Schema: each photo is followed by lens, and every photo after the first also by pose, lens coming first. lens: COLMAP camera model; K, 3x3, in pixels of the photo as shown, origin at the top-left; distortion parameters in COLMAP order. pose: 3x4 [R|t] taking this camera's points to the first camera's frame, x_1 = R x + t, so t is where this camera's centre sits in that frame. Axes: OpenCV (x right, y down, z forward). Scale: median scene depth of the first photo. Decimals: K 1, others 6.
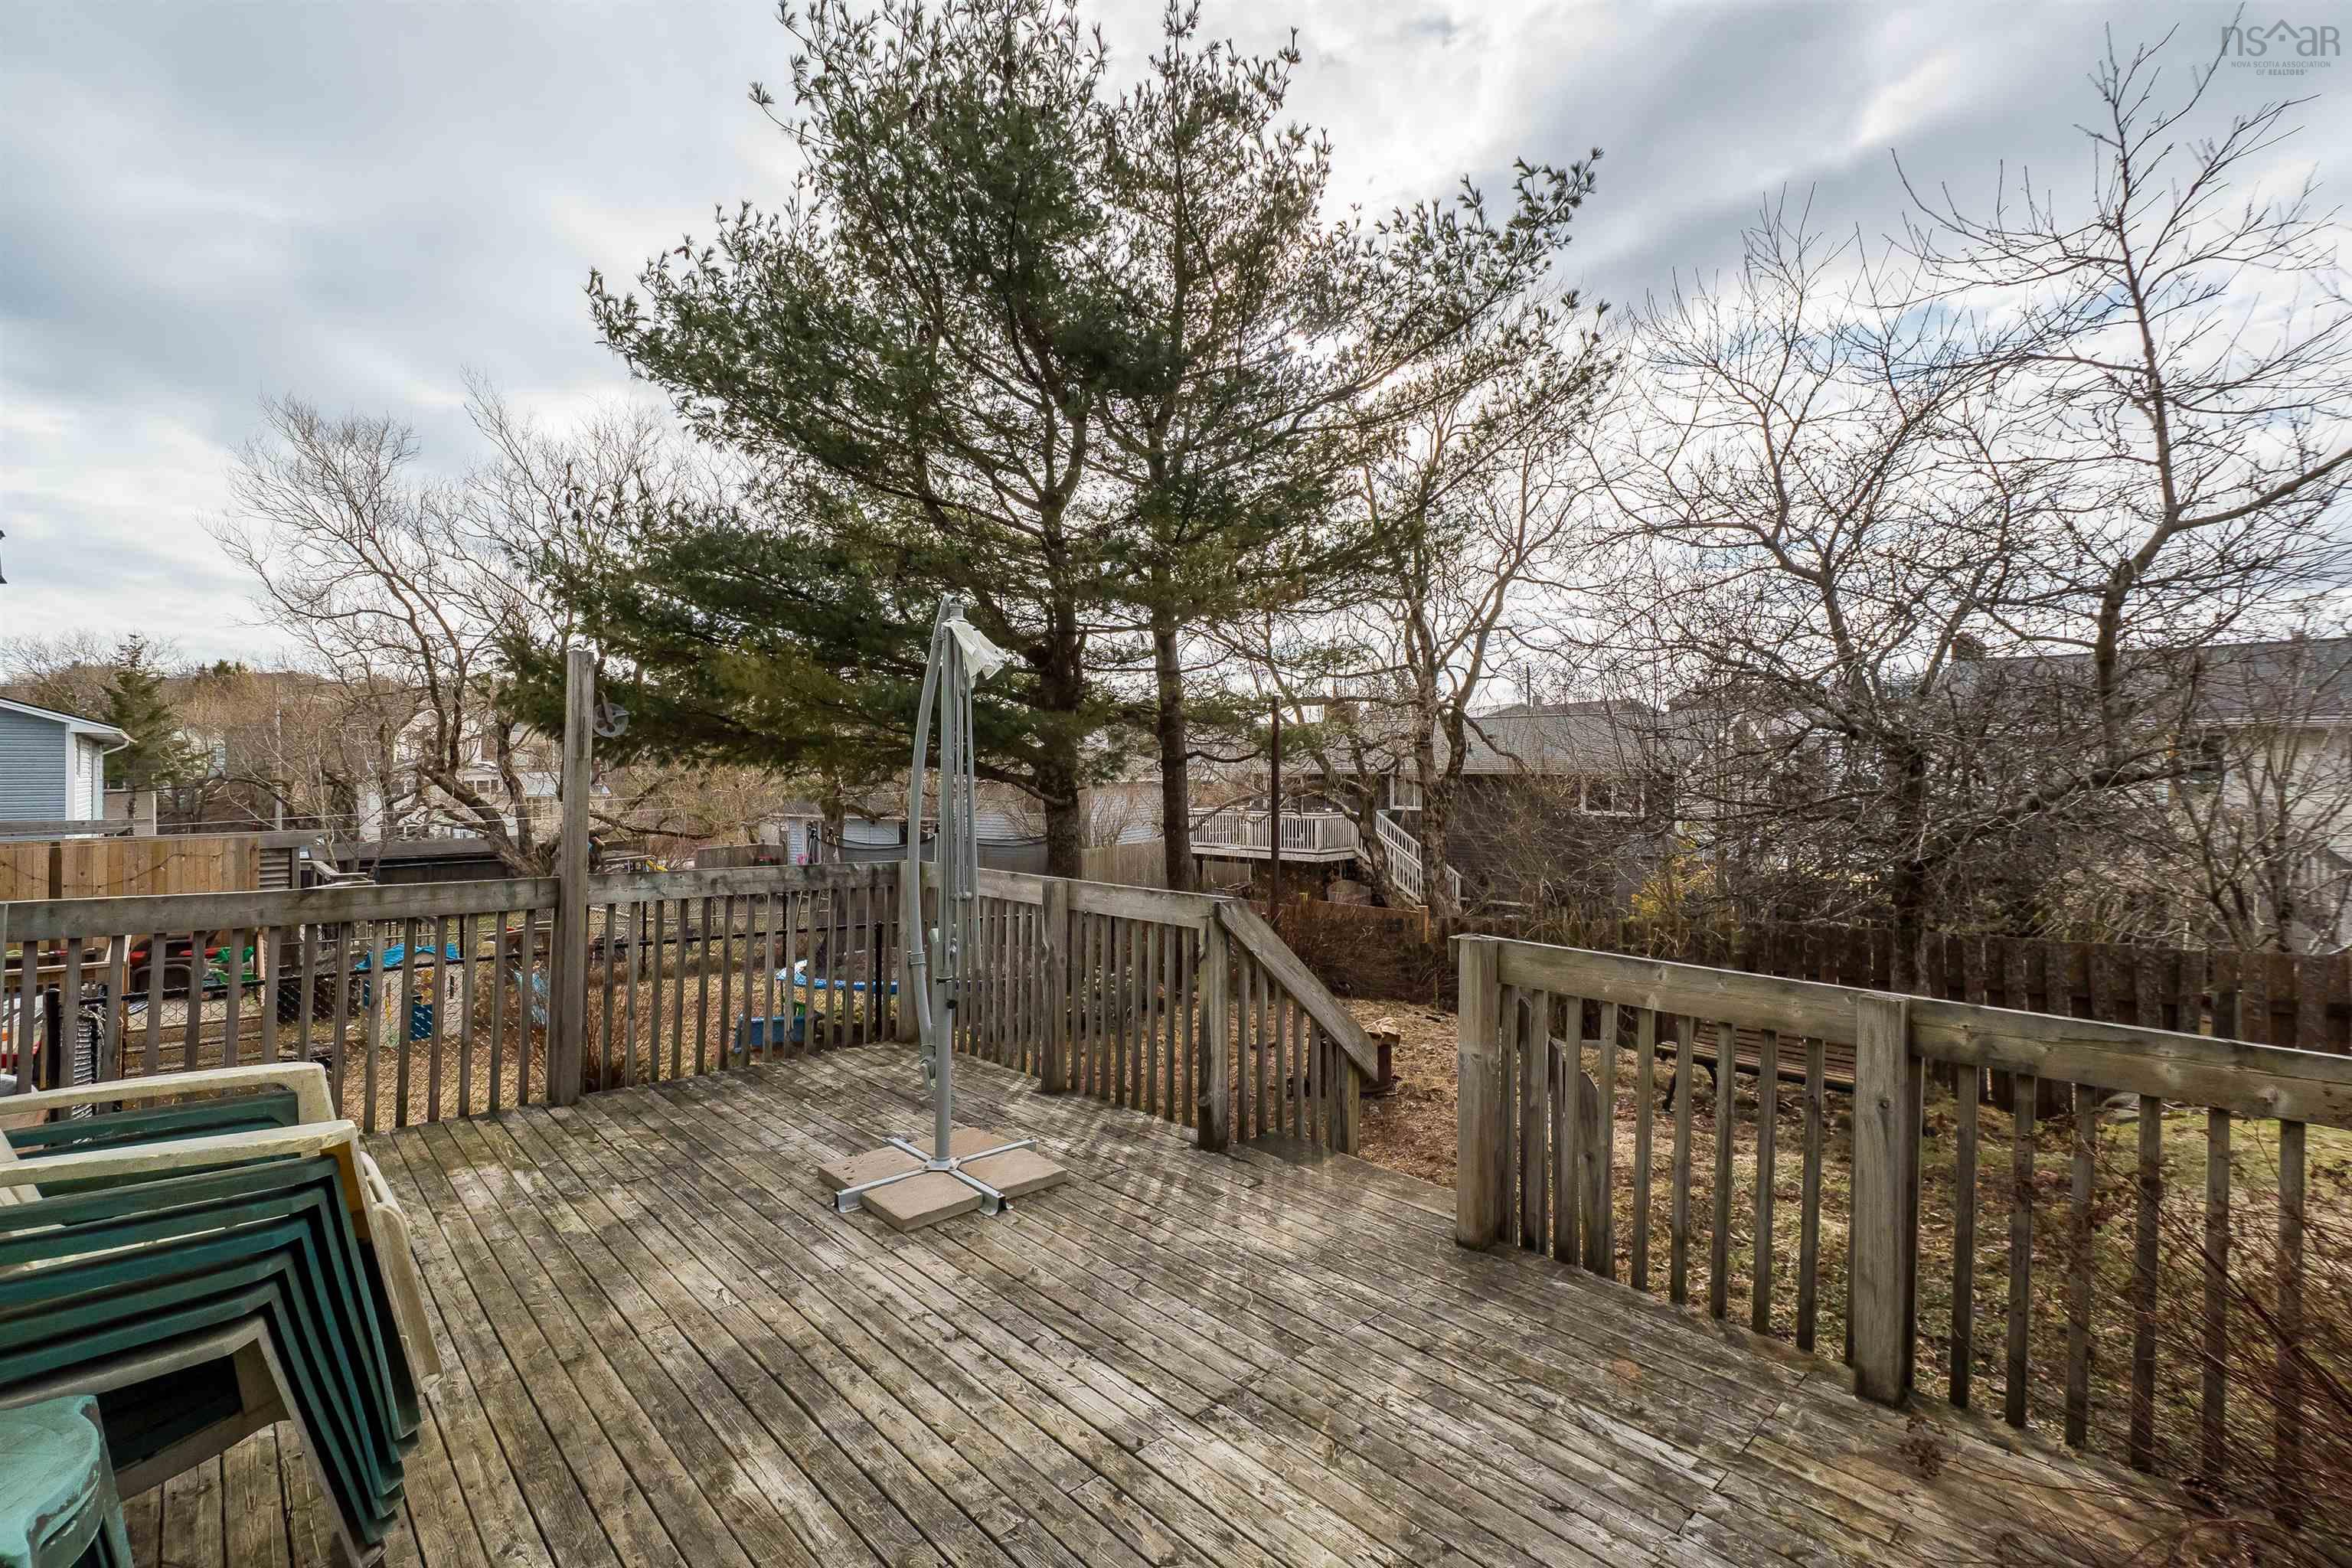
lens RADIAL K [[1026.8, 0, 1176.0], [0, 1026.8, 784.0], [0, 0, 1]] dist [0.001914, -0.000137]
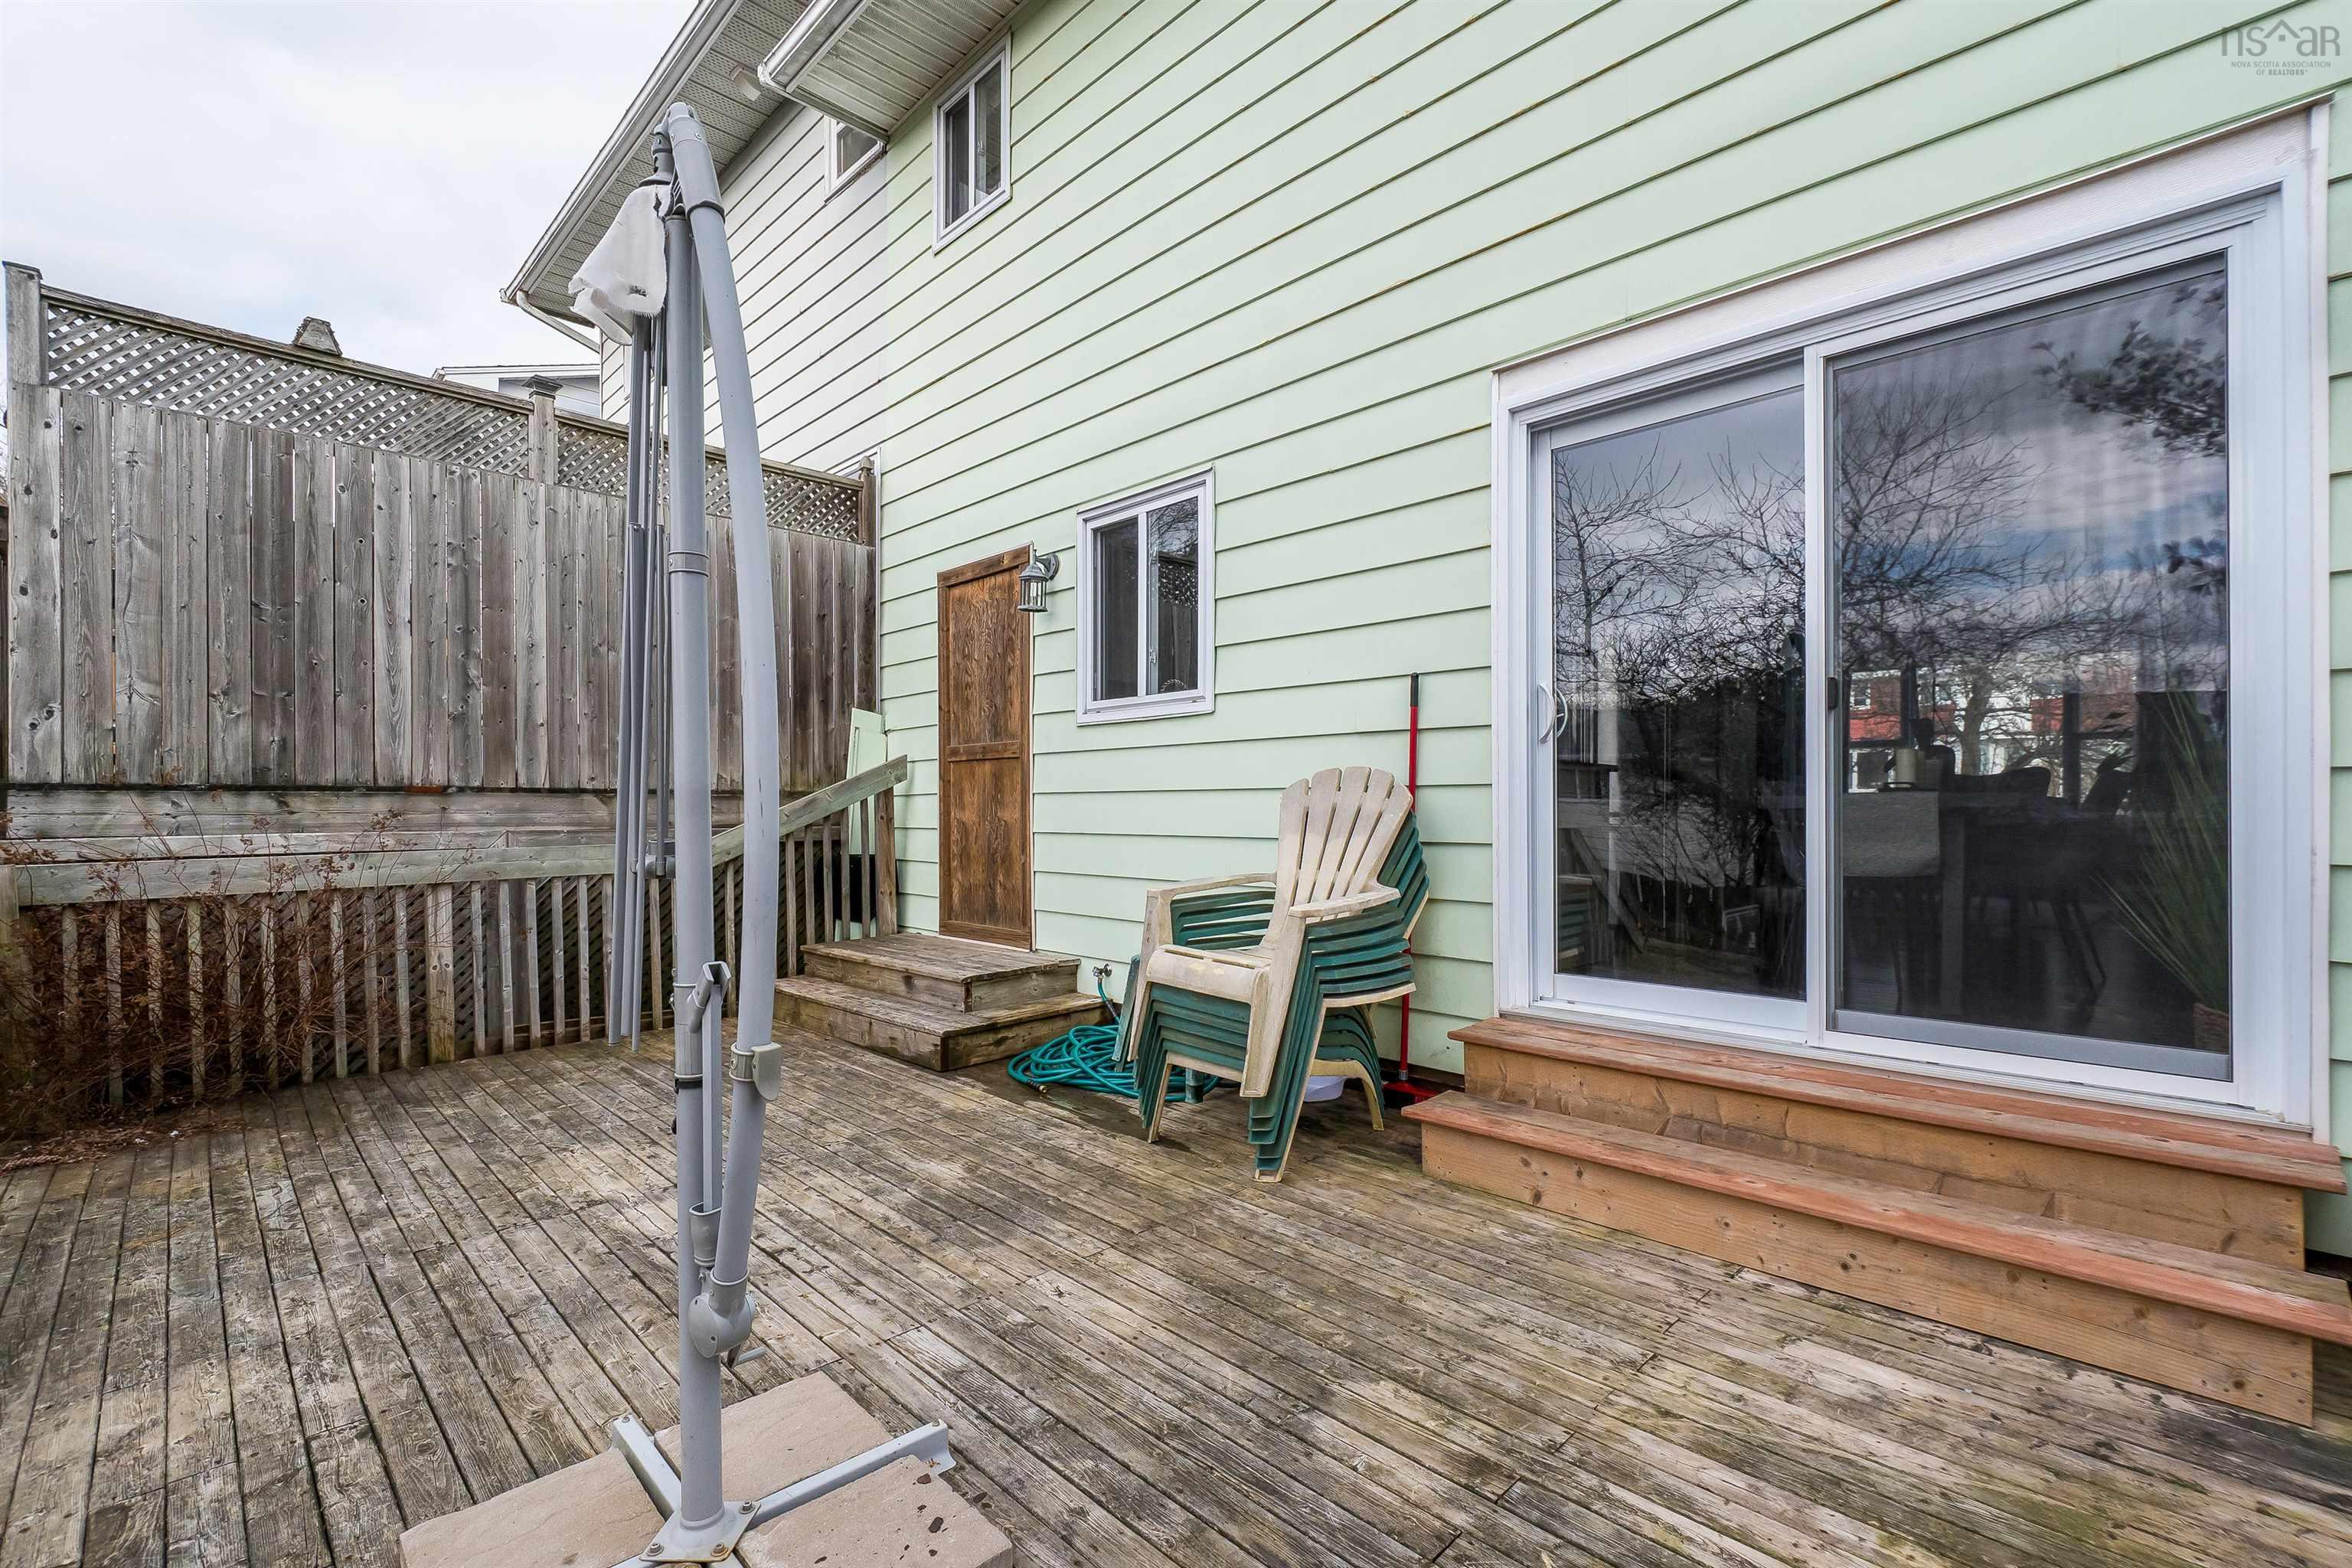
lens RADIAL K [[1046.1, 0, 1181.5], [0, 1046.1, 813.6], [0, 0, 1]] dist [0.002419, -0.000336]
pose [[-0.999946, 0.004017, -0.009548, -0.560082], [0.003818, 0.999777, 0.020782, 0.106147], [0.009629, 0.020744, -0.999738, 1.905466]]
